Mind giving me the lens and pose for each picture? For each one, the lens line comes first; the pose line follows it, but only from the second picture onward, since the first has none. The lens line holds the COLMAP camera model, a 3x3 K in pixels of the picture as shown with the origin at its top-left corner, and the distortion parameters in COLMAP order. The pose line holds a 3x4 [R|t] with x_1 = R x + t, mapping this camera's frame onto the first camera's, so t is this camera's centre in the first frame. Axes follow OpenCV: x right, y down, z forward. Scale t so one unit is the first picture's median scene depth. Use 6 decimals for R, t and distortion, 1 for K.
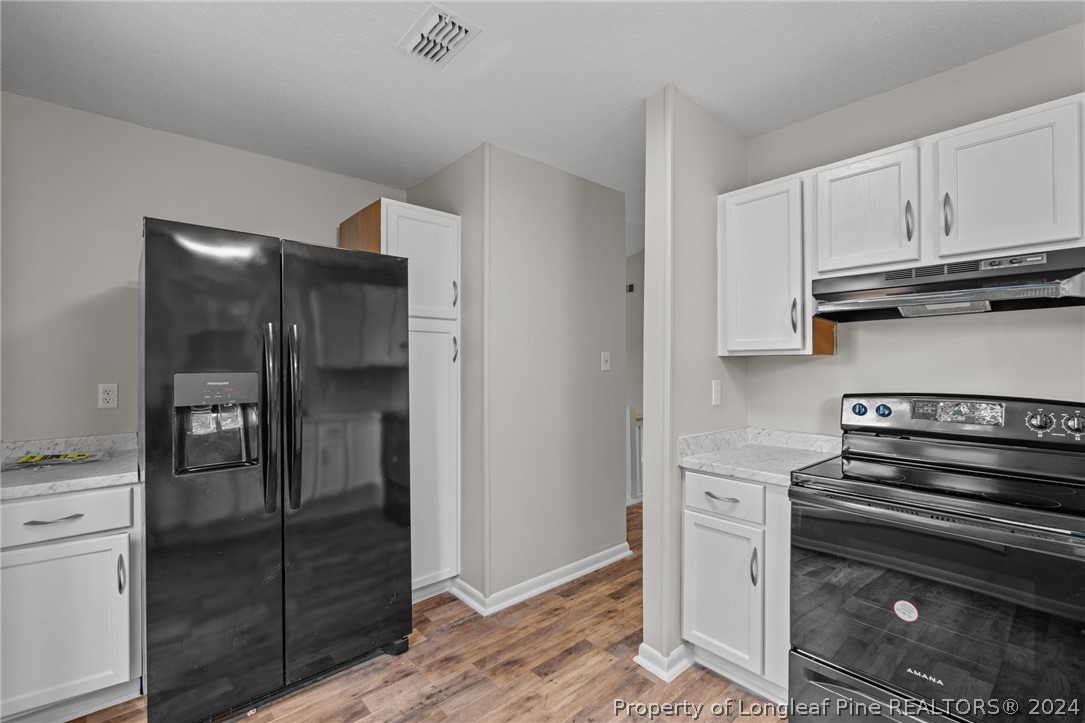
lens RADIAL K [[476.8, 0, 546.0], [0, 476.8, 361.7], [0, 0, 1]] dist [-0.010441, 0.002114]
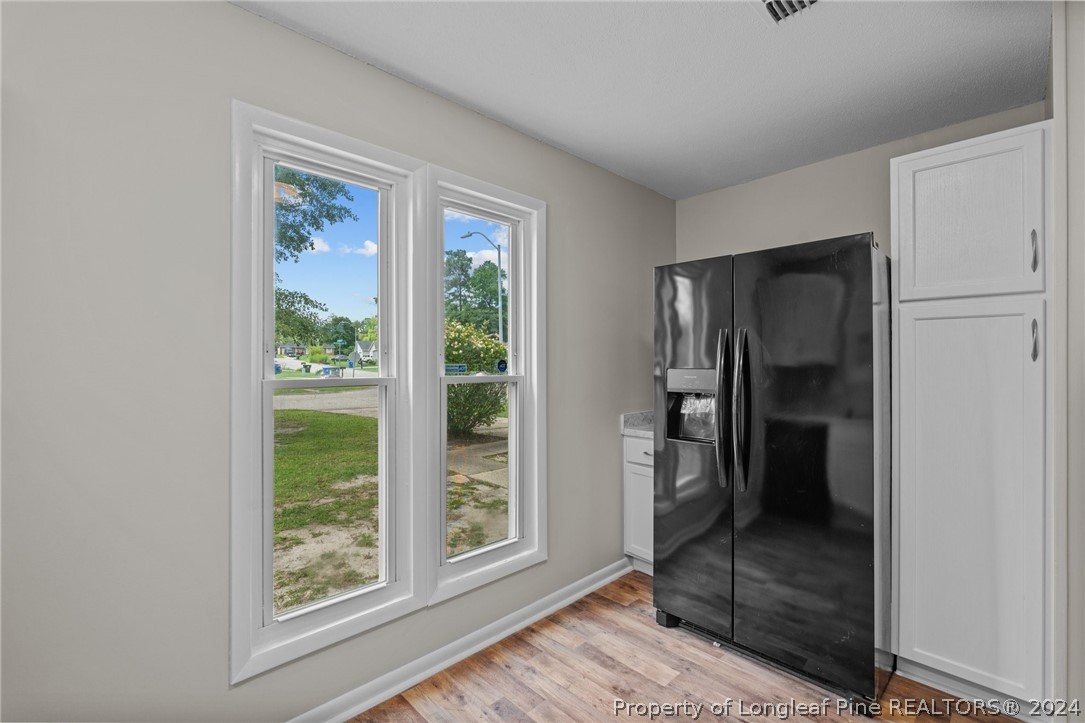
lens RADIAL K [[476.8, 0, 537.3], [0, 476.8, 360.8], [0, 0, 1]] dist [-0.010441, 0.002114]
pose [[0.032500, -0.000394, -0.999472, 0.547706], [0.002096, 0.999998, -0.000326, -0.000082], [0.999470, -0.002084, 0.032501, 0.449288]]
